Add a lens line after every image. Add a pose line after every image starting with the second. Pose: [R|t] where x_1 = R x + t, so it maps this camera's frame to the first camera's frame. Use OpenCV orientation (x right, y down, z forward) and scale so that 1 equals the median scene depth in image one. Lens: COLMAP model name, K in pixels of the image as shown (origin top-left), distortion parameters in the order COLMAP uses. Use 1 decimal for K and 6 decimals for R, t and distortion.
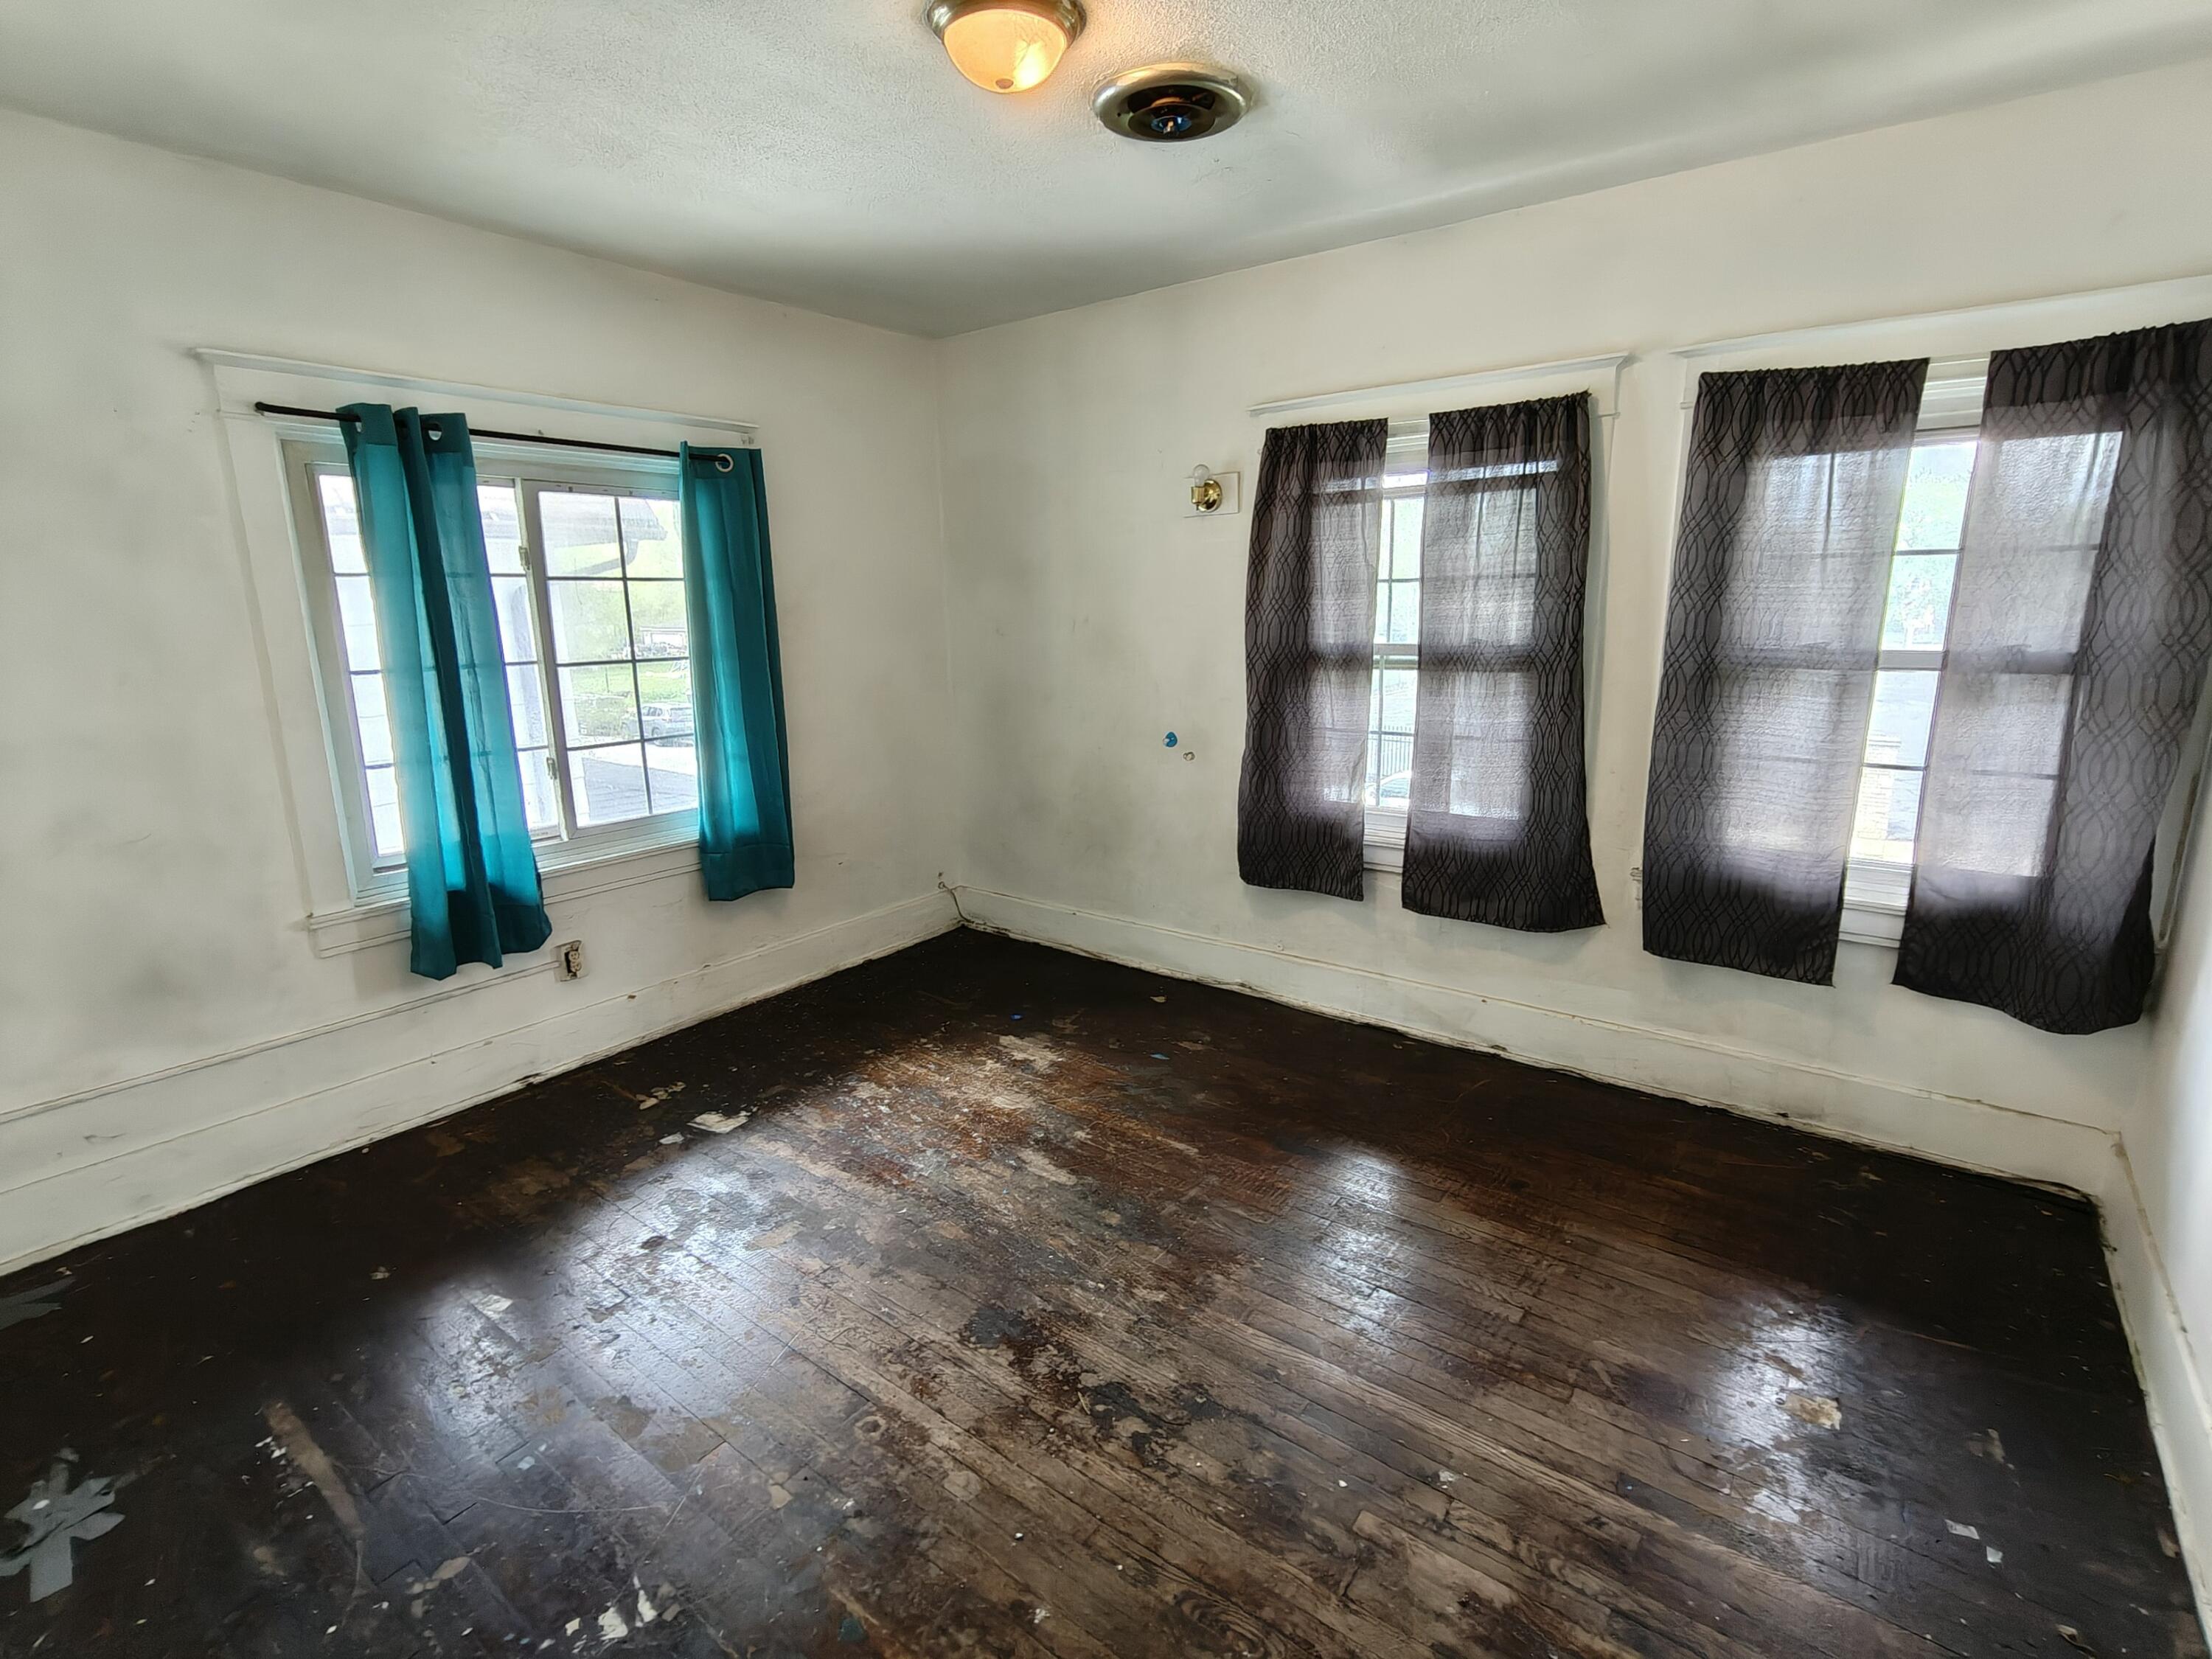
lens RADIAL K [[1048.7, 0, 1106.2], [0, 1048.7, 826.5], [0, 0, 1]] dist [0.000947, 0.002194]
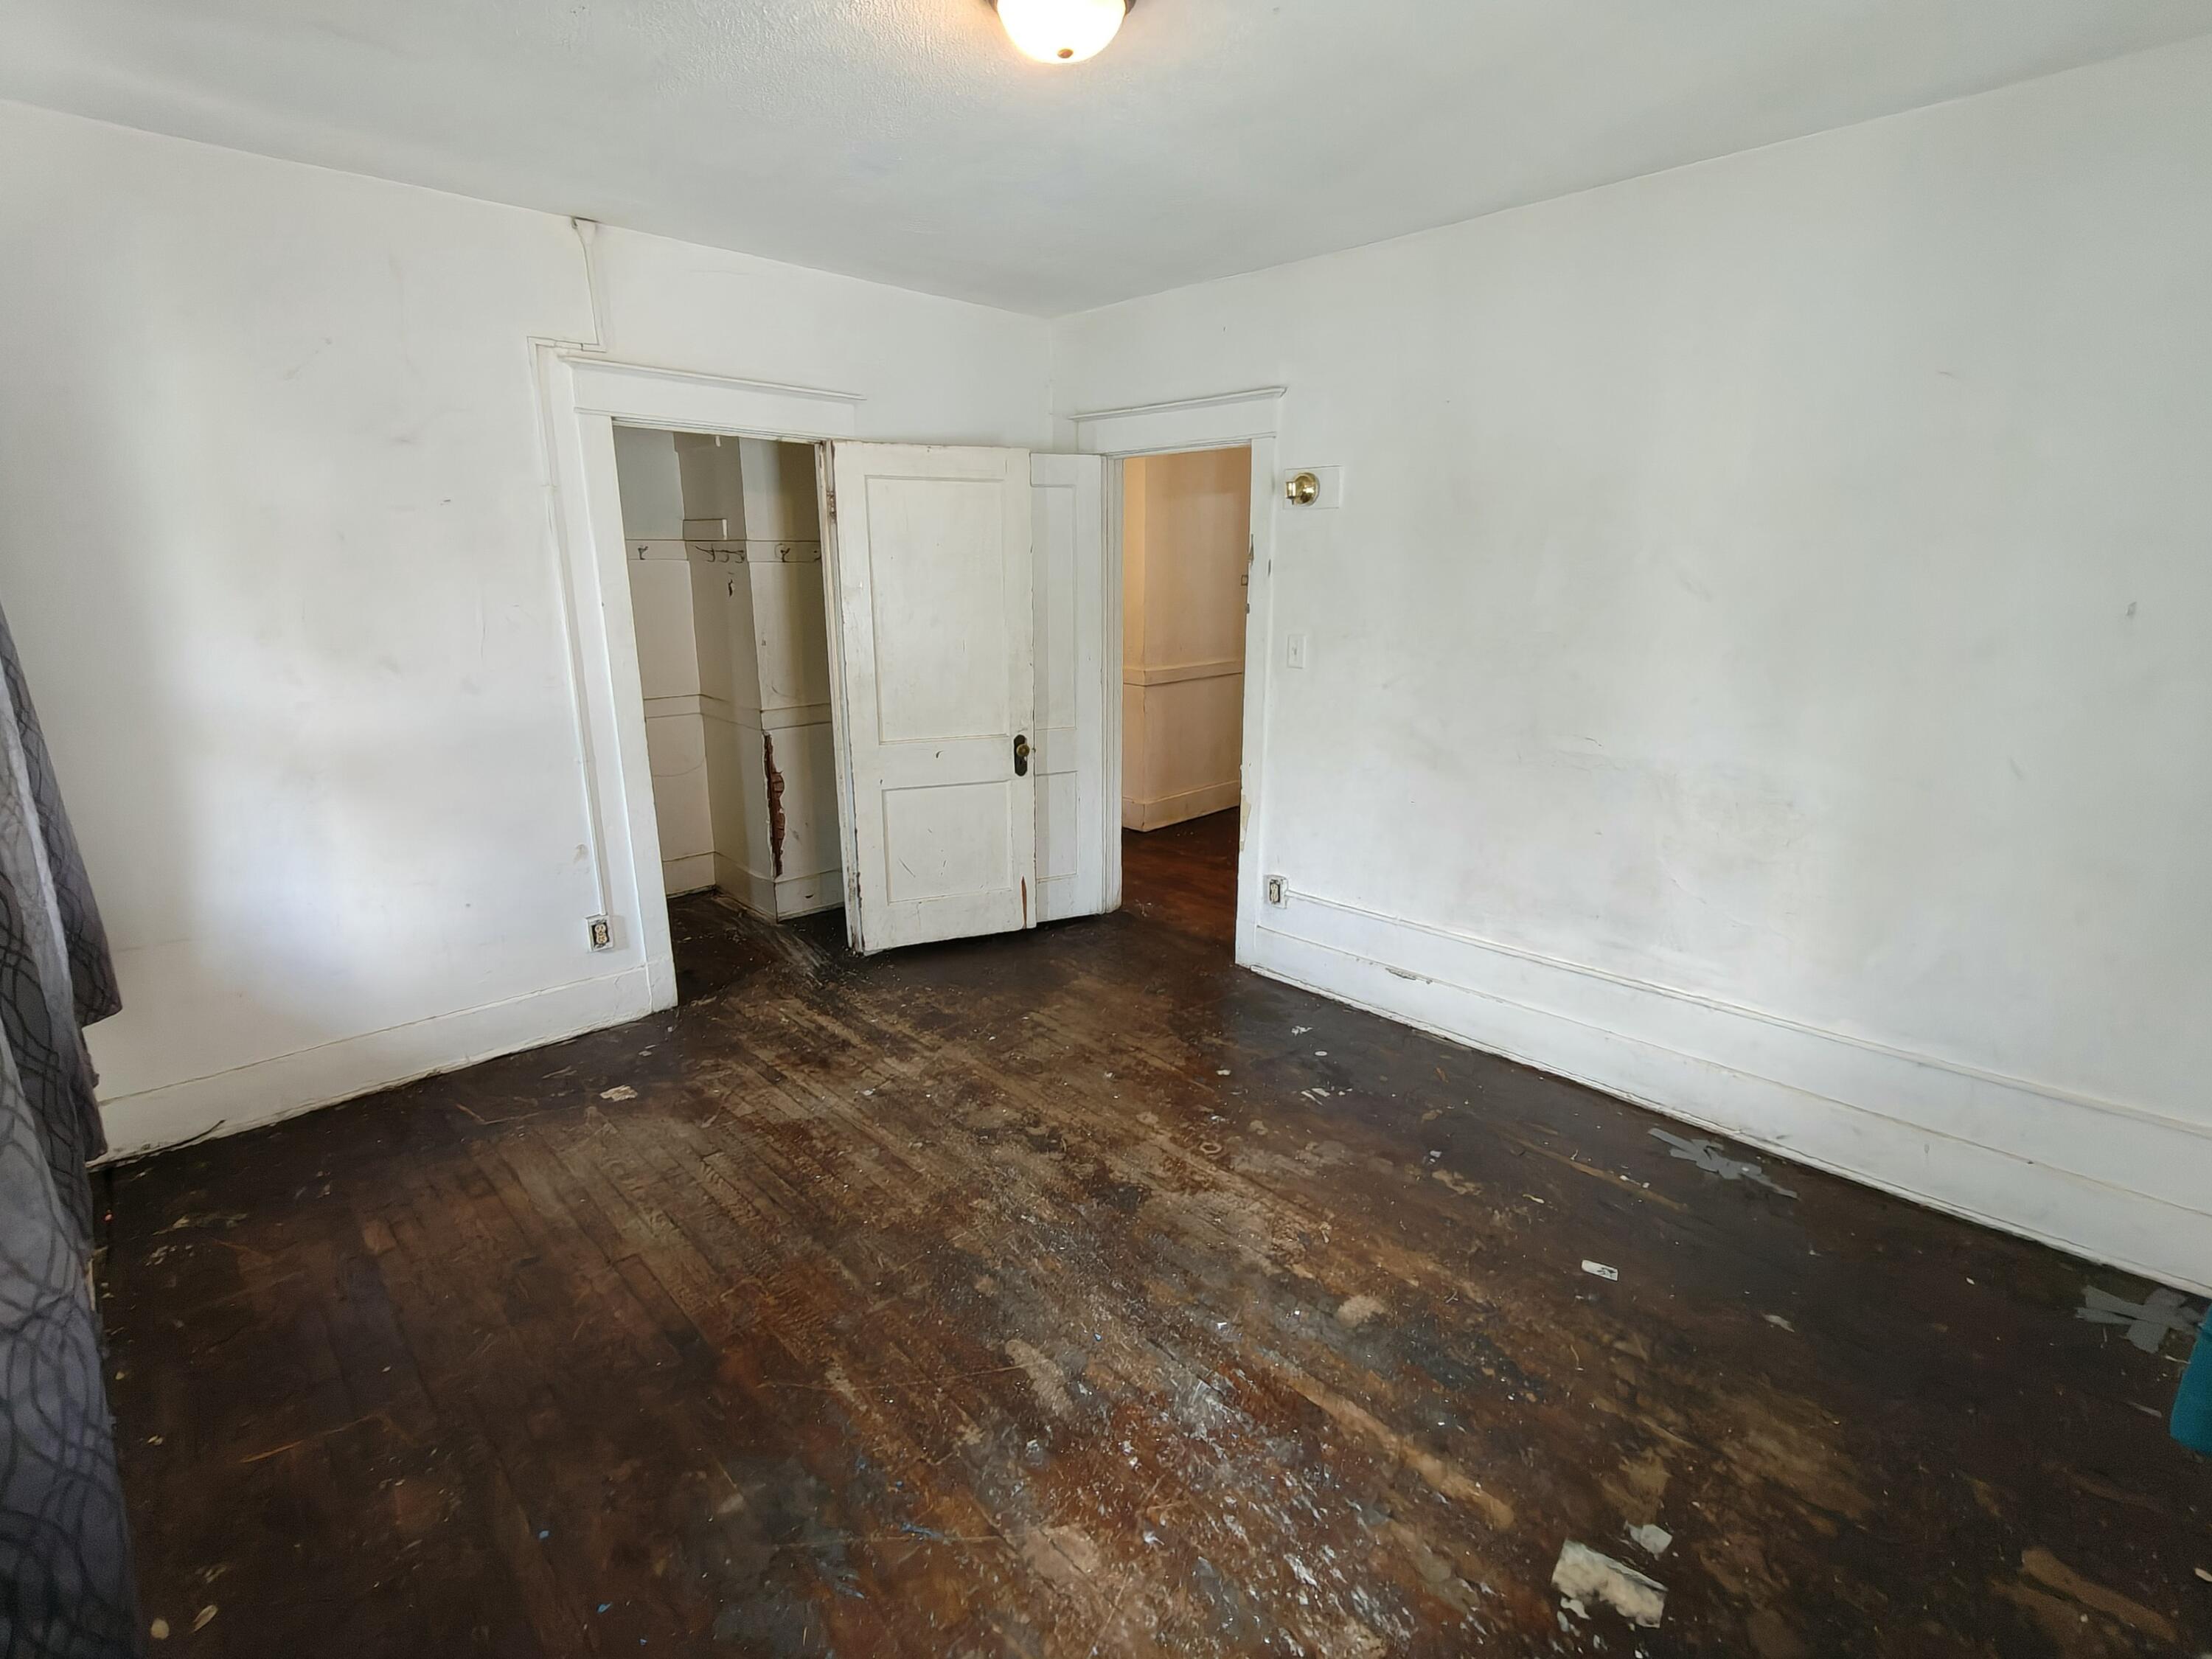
lens RADIAL K [[1048.7, 0, 1104.9], [0, 1048.7, 826.1], [0, 0, 1]] dist [0.000947, 0.002194]
pose [[-0.986596, -0.029175, 0.160555, -0.251259], [0.048465, 0.887107, 0.459012, -0.421292], [-0.155821, 0.460641, -0.873802, 1.747195]]
